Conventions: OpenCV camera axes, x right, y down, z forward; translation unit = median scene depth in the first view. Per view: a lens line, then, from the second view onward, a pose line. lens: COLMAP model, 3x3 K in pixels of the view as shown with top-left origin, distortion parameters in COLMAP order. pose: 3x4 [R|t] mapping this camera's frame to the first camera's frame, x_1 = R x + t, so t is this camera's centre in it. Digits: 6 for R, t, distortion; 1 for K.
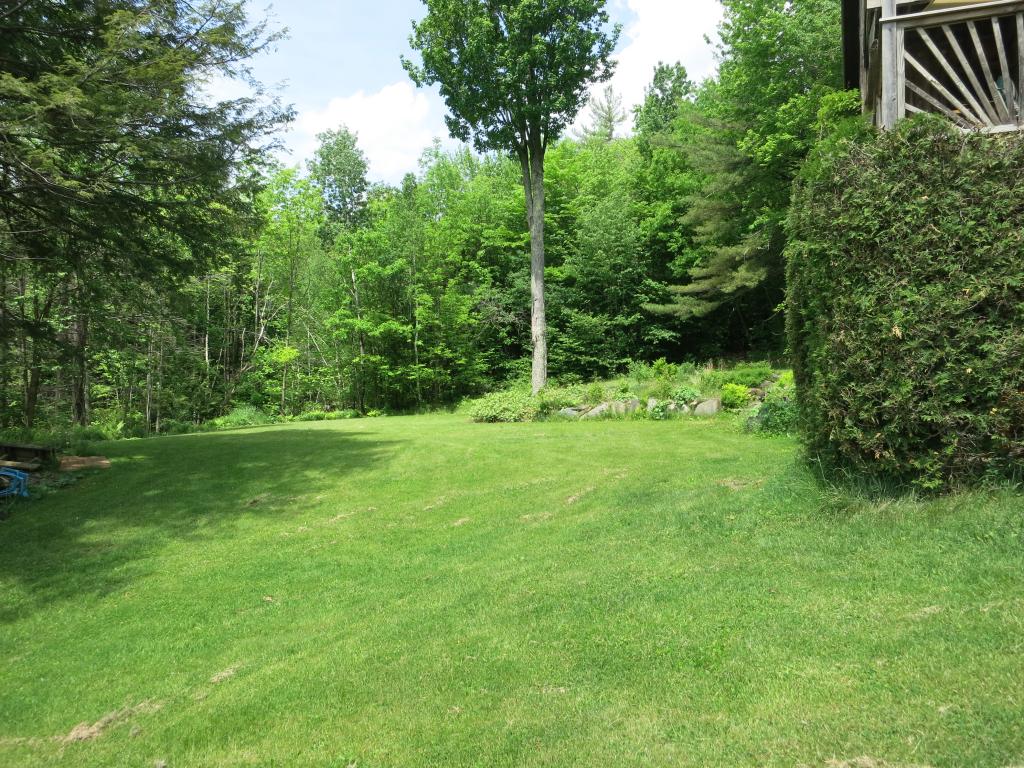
lens RADIAL K [[727.2, 0, 524.5], [0, 727.2, 383.3], [0, 0, 1]] dist [-0.009124, -0.001869]
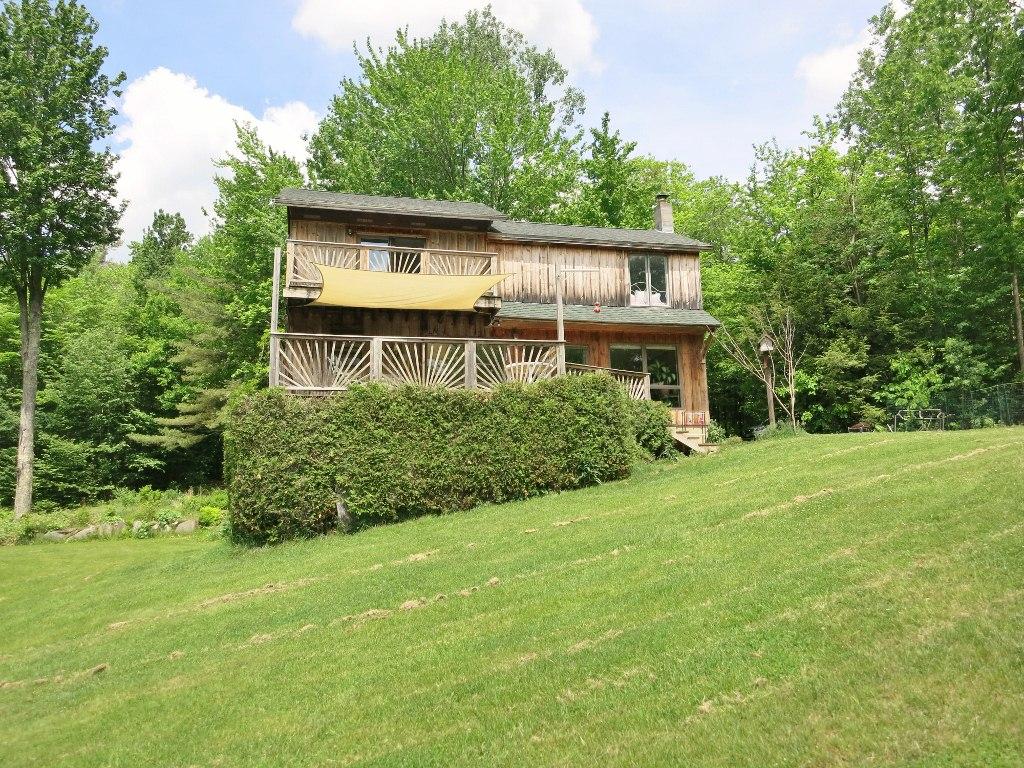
lens RADIAL K [[718.1, 0, 512.0], [0, 718.1, 384.0], [0, 0, 1]] dist [-0.050380, -0.002182]
pose [[0.788093, 0.082360, 0.610021, -0.034067], [0.025404, 0.985813, -0.165916, 0.004689], [-0.615031, 0.146254, 0.774820, -0.157334]]
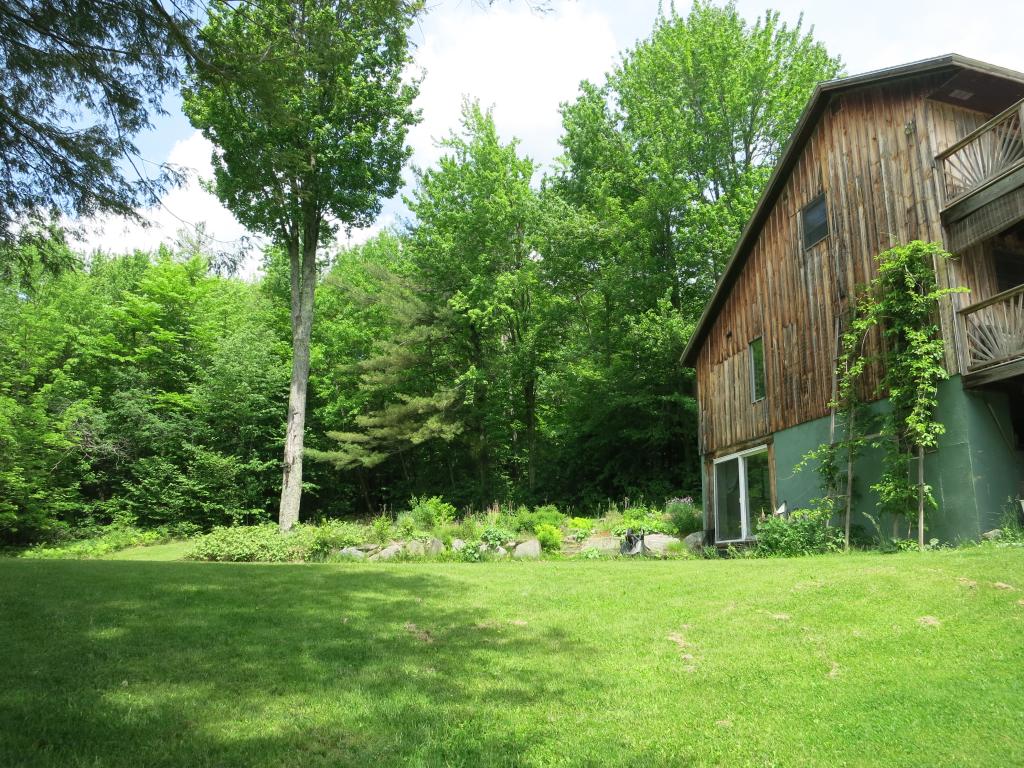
lens RADIAL K [[727.2, 0, 524.5], [0, 727.2, 383.3], [0, 0, 1]] dist [-0.009124, -0.001869]
pose [[0.784422, 0.176520, 0.594577, -0.177457], [-0.029820, 0.968270, -0.248122, 0.030603], [-0.619510, 0.176902, 0.764796, 0.131915]]
